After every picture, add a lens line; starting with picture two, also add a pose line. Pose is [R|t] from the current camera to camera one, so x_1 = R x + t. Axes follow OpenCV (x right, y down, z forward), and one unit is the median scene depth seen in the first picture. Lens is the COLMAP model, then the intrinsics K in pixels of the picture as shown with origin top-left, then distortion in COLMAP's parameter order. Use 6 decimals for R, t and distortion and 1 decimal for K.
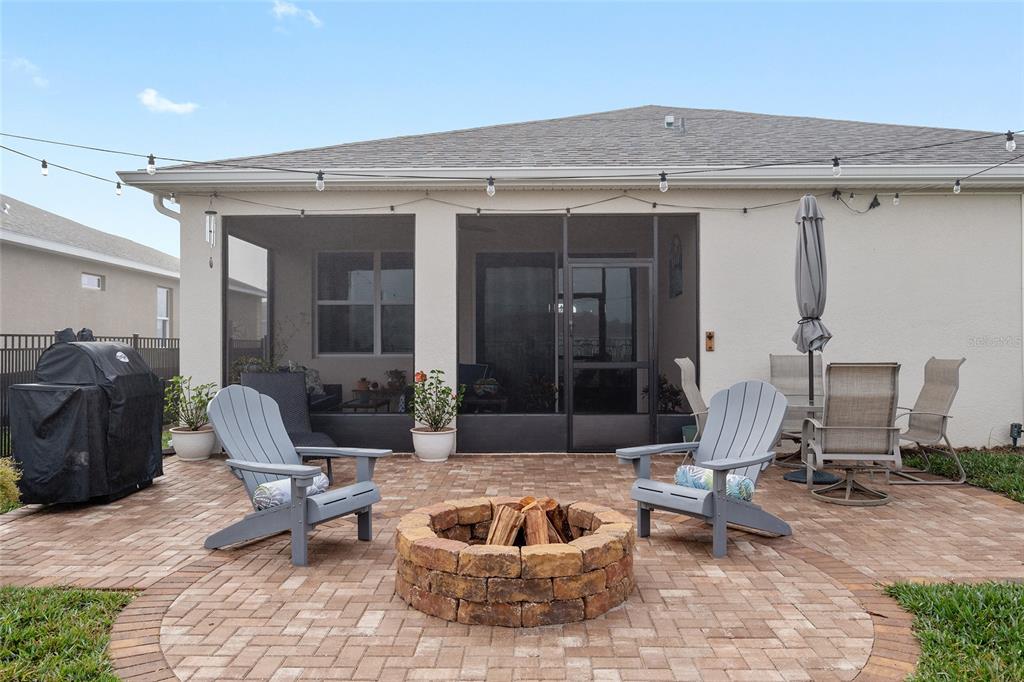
lens RADIAL K [[765.6, 0, 559.8], [0, 765.6, 342.5], [0, 0, 1]] dist [0.001967, 0.003380]
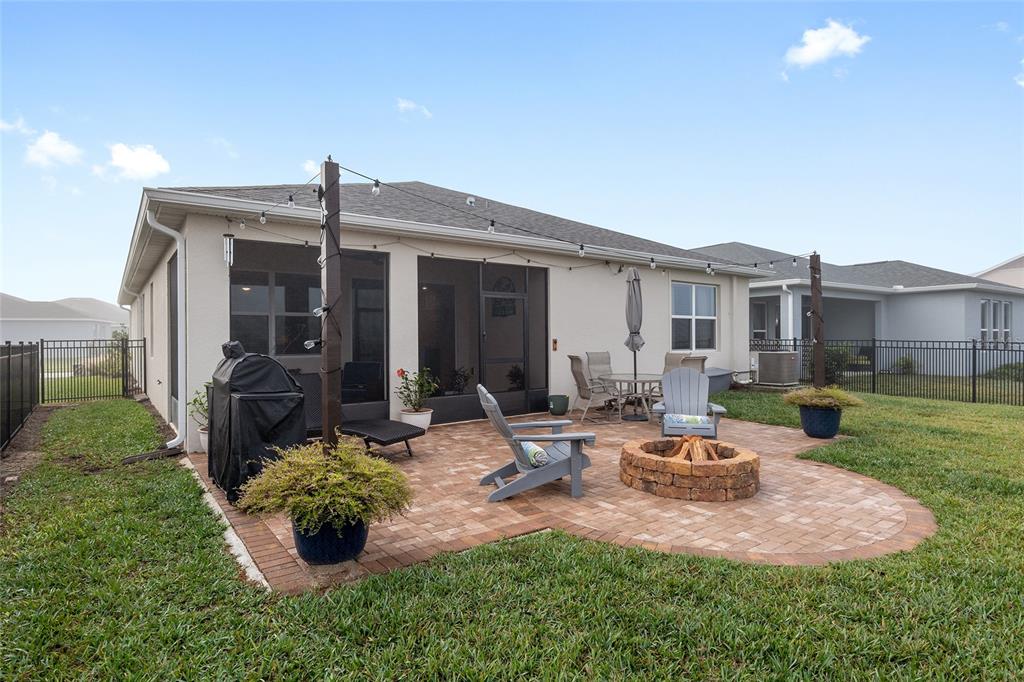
lens RADIAL K [[541.3, 0, 506.3], [0, 541.3, 338.2], [0, 0, 1]] dist [-0.002697, 0.000990]
pose [[0.796120, -0.002882, 0.605132, -0.834843], [0.001635, 0.999995, 0.002612, -0.026294], [-0.605136, -0.001090, 0.796121, 0.159422]]
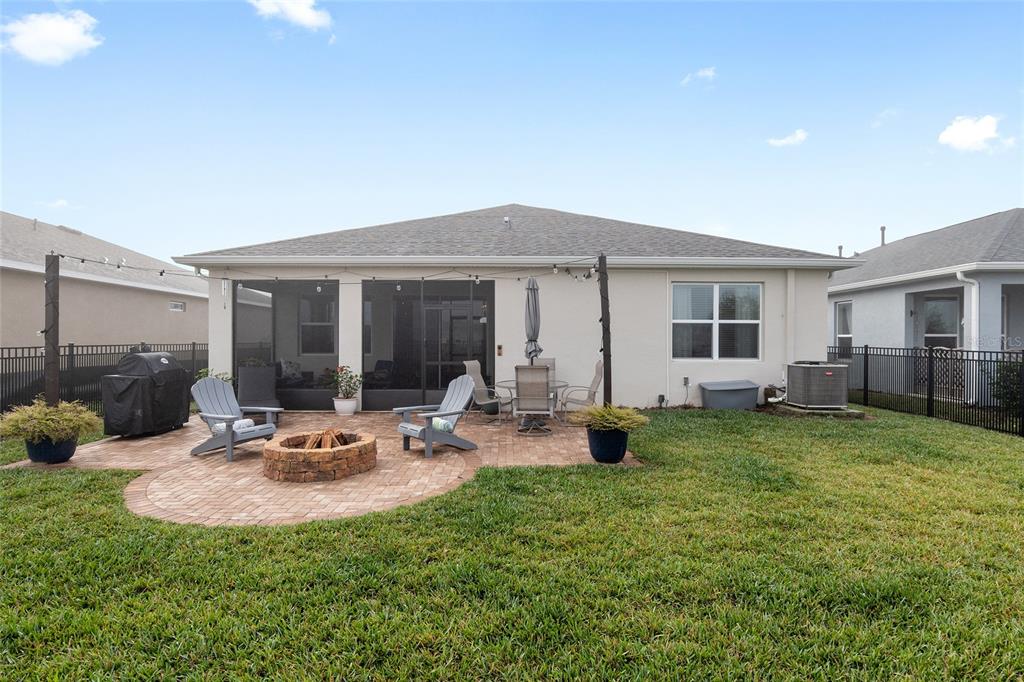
lens RADIAL K [[541.3, 0, 556.8], [0, 541.3, 336.2], [0, 0, 1]] dist [-0.002697, 0.000990]
pose [[0.999682, 0.003427, 0.024992, 0.411556], [-0.003505, 0.999989, 0.003073, -0.054087], [-0.024982, -0.003159, 0.999683, -0.417009]]
